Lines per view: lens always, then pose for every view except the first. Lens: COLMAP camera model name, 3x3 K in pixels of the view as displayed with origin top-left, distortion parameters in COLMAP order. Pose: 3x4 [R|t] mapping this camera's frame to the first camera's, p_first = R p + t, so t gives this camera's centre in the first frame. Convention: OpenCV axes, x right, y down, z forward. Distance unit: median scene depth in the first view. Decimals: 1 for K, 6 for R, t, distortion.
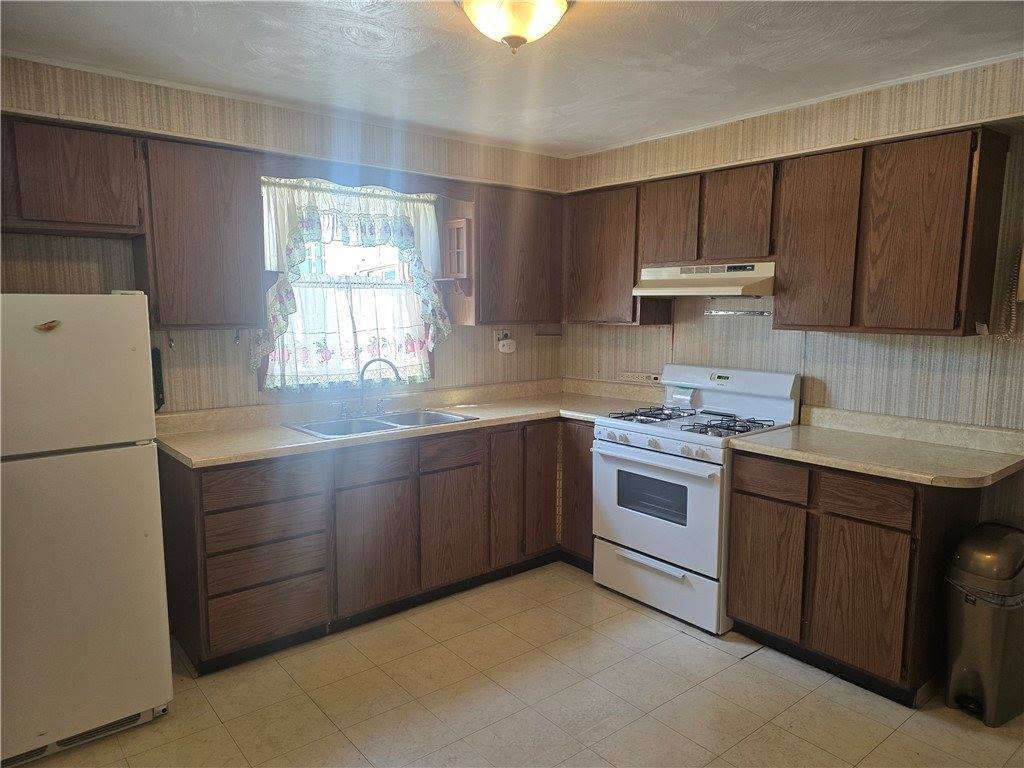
lens RADIAL K [[682.5, 0, 511.0], [0, 682.5, 386.8], [0, 0, 1]] dist [0.042604, -0.023578]
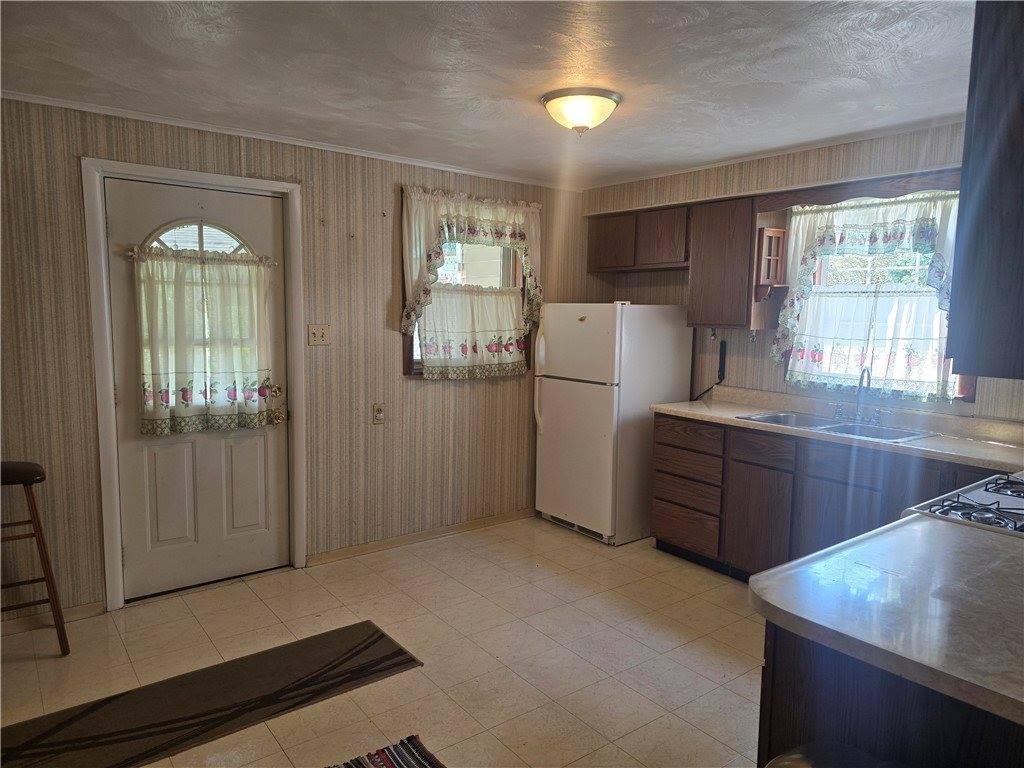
lens RADIAL K [[682.5, 0, 511.2], [0, 682.5, 382.4], [0, 0, 1]] dist [0.042604, -0.023578]
pose [[-0.030160, 0.117998, -0.992556, 0.877486], [-0.127010, 0.984506, 0.120900, -0.080195], [0.991443, 0.129711, -0.014706, 0.535300]]
